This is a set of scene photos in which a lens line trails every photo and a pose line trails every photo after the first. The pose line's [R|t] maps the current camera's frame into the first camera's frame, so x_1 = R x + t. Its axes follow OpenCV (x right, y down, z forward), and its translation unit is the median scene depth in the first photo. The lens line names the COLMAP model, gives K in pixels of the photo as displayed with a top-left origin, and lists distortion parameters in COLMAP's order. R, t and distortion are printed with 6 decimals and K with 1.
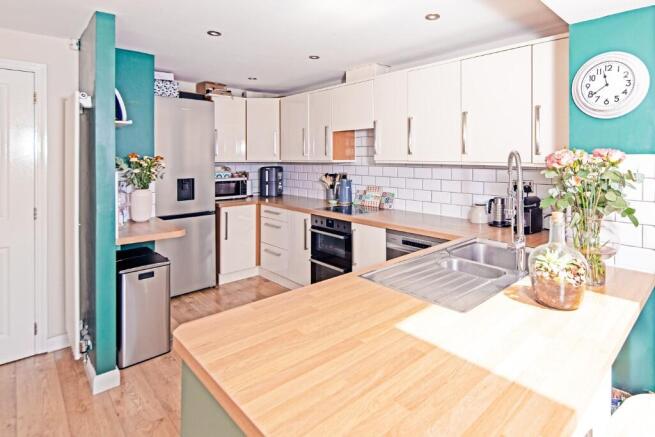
lens RADIAL K [[349.8, 0, 375.4], [0, 349.8, 155.8], [0, 0, 1]] dist [-0.000640, -0.000405]
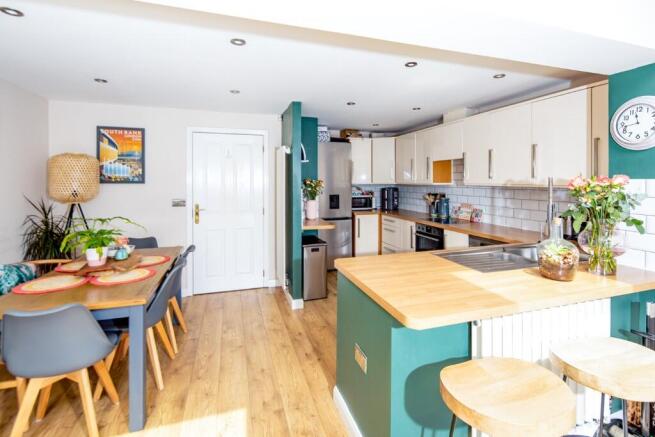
lens RADIAL K [[317.7, 0, 345.7], [0, 317.7, 178.9], [0, 0, 1]] dist [0.000277, 0.000004]
pose [[0.901396, -0.001913, -0.432992, 0.104611], [0.001898, 0.999998, -0.000467, -0.002995], [0.432992, -0.000400, 0.901398, -0.230300]]
